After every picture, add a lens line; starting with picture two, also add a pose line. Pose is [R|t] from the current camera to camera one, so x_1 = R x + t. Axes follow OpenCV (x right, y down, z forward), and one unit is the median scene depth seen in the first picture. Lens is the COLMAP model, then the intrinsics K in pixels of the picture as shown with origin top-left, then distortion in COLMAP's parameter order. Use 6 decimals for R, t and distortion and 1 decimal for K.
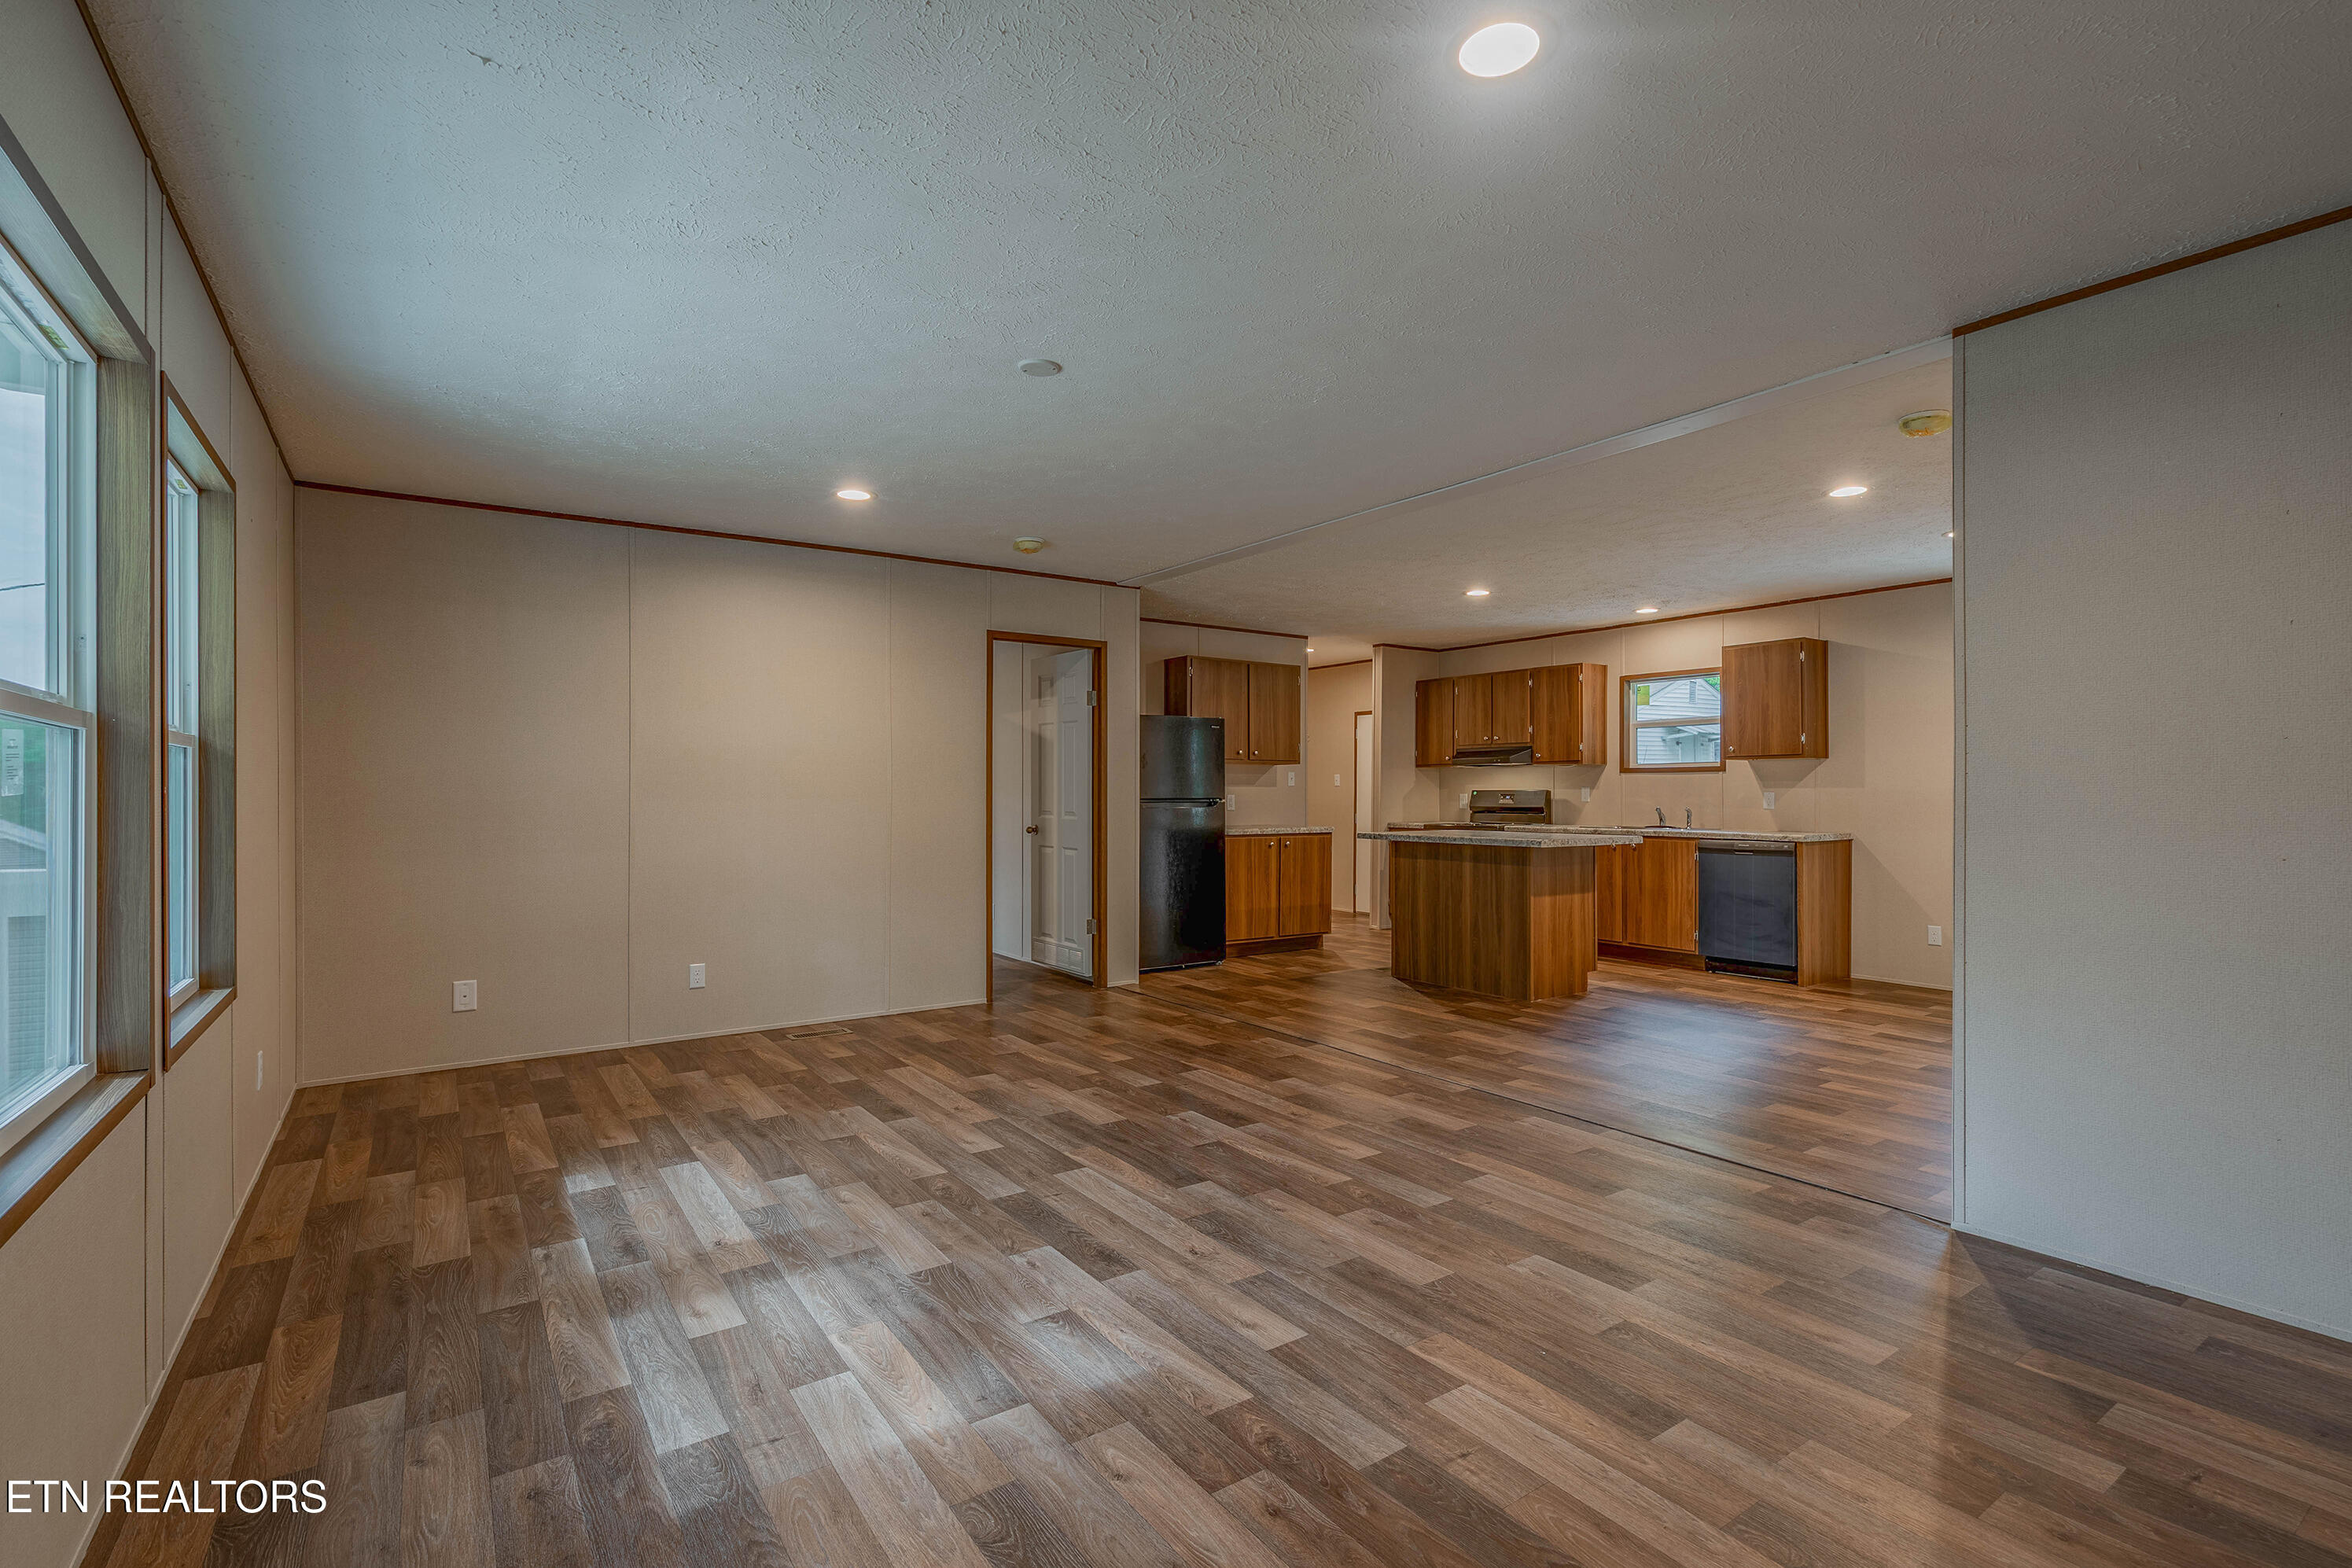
lens RADIAL K [[1081.4, 0, 1176.0], [0, 1081.4, 784.0], [0, 0, 1]] dist [-0.002854, 0.000099]
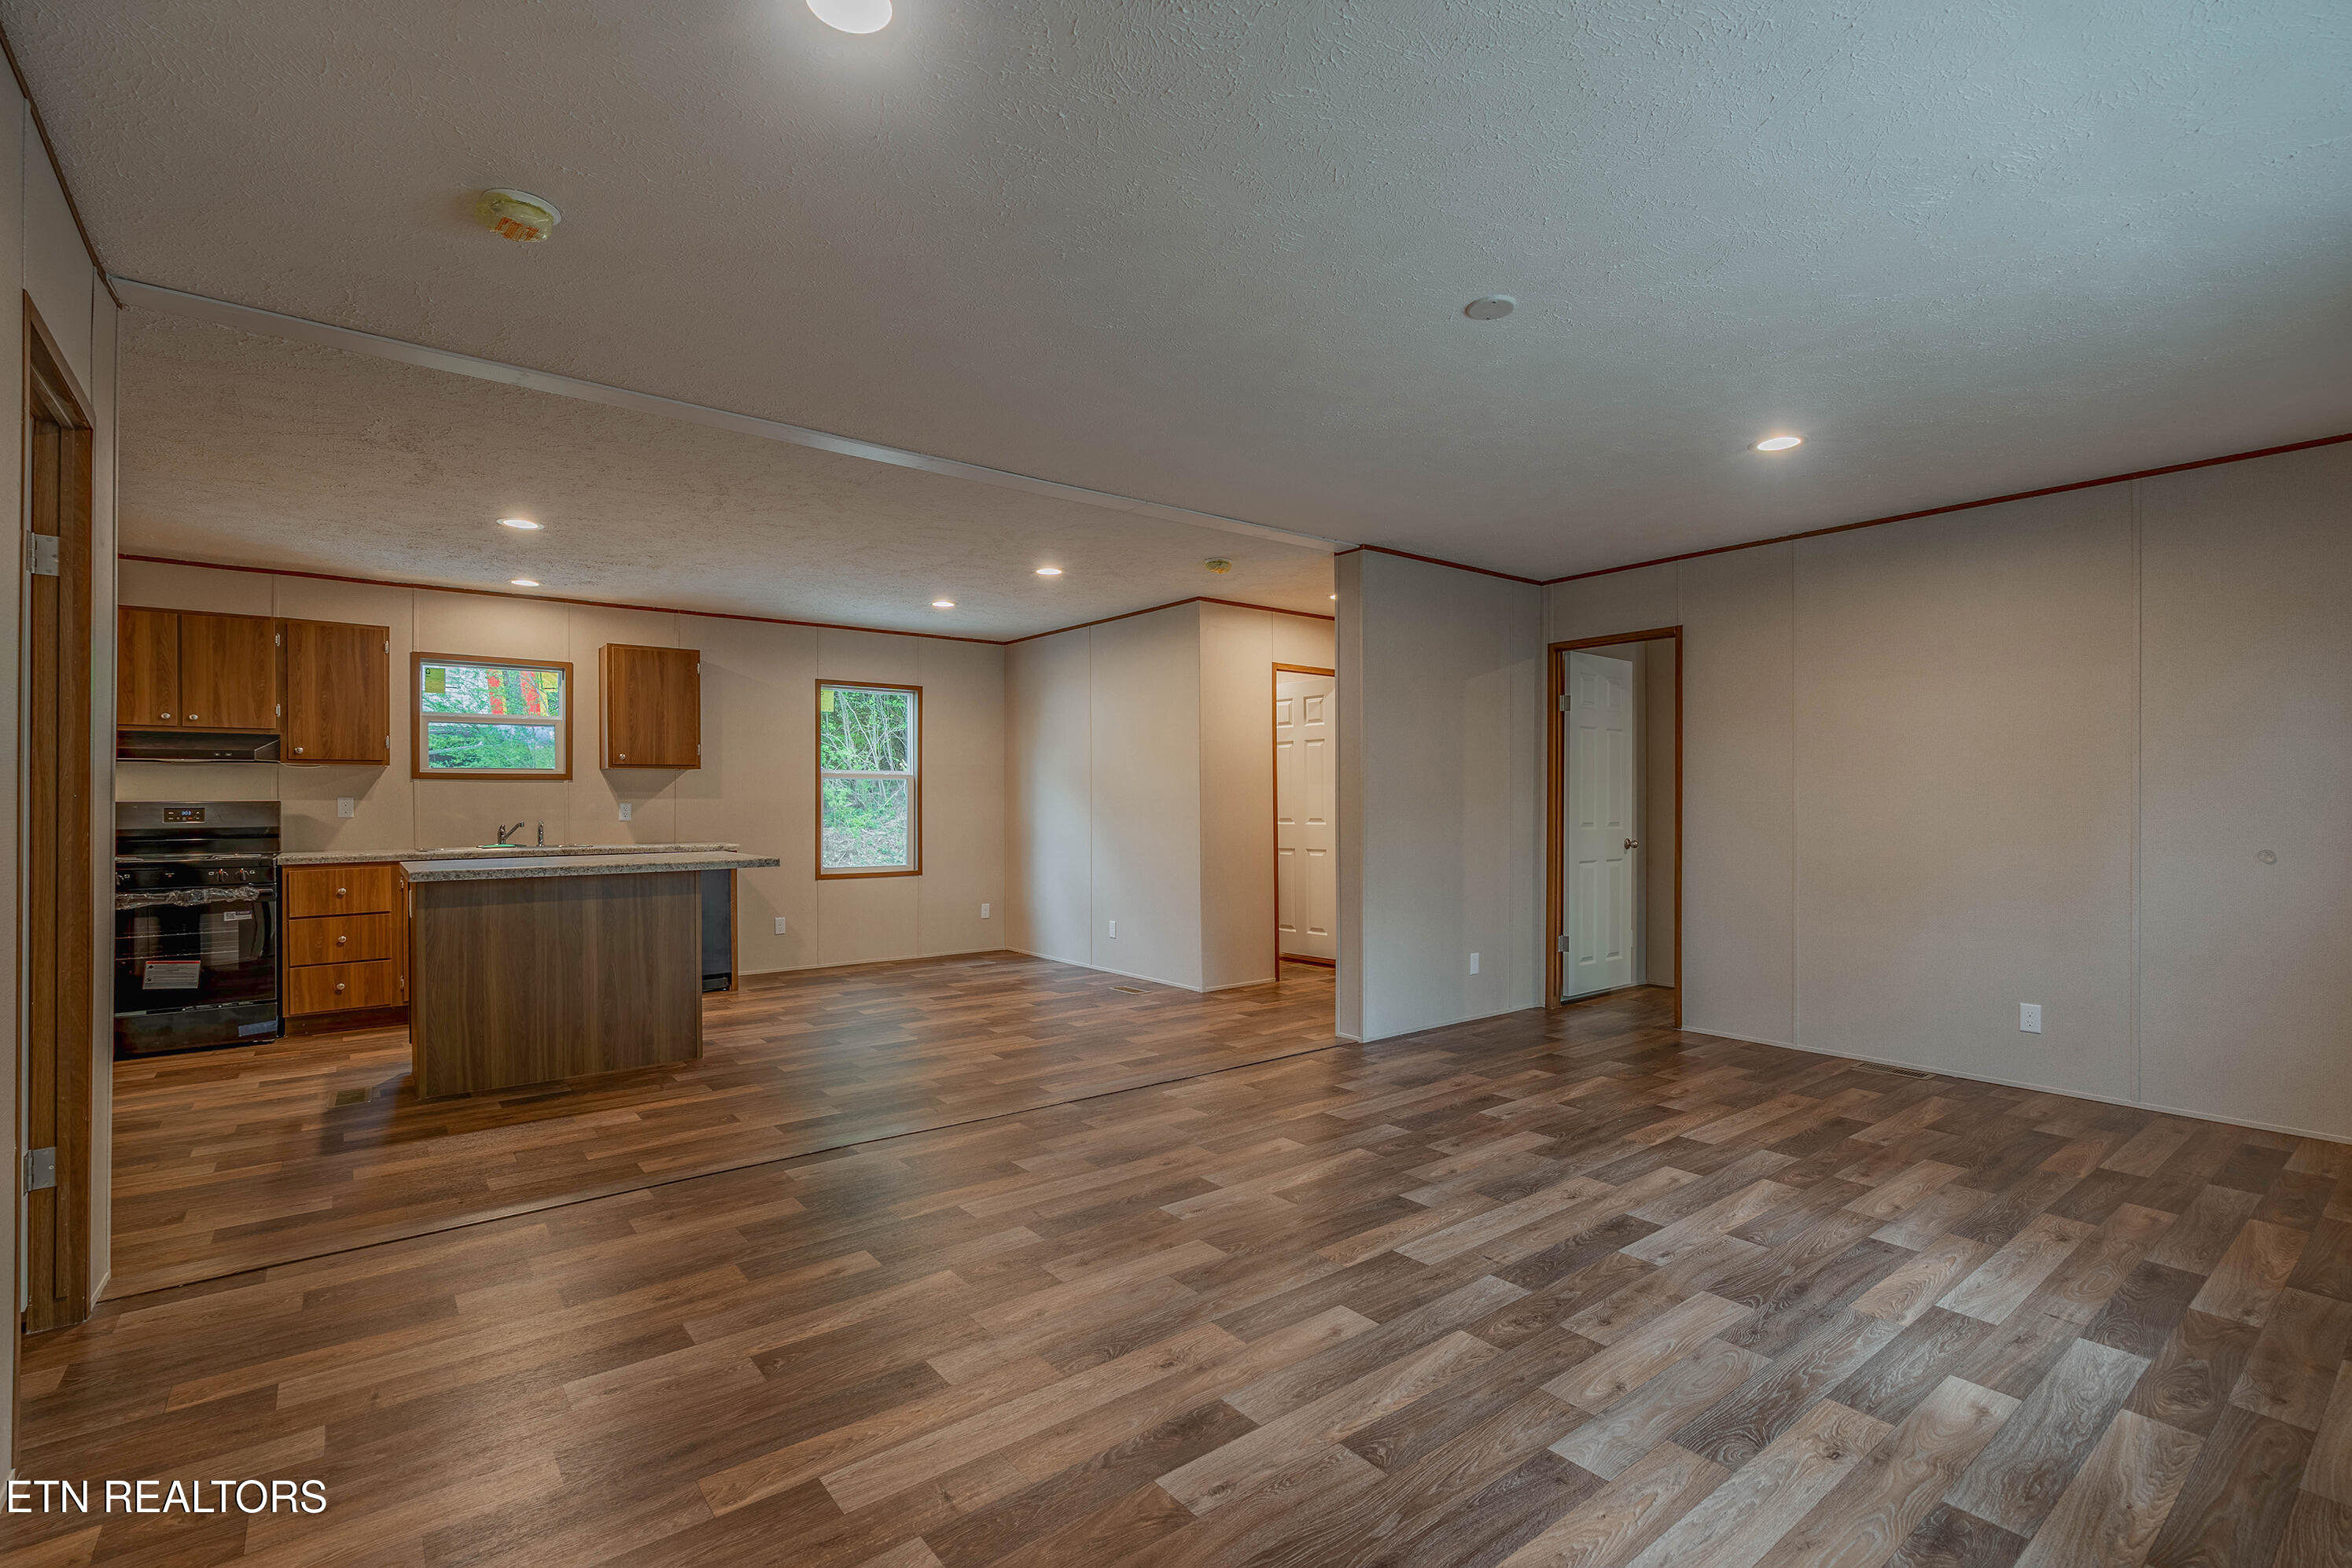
lens RADIAL K [[1068.9, 0, 1184.7], [0, 1068.9, 799.6], [0, 0, 1]] dist [-0.001605, -0.001175]
pose [[-0.066330, 0.001013, 0.997797, -0.437192], [-0.004056, 0.999991, -0.001285, 0.003799], [-0.997789, -0.004133, -0.066325, 0.593285]]
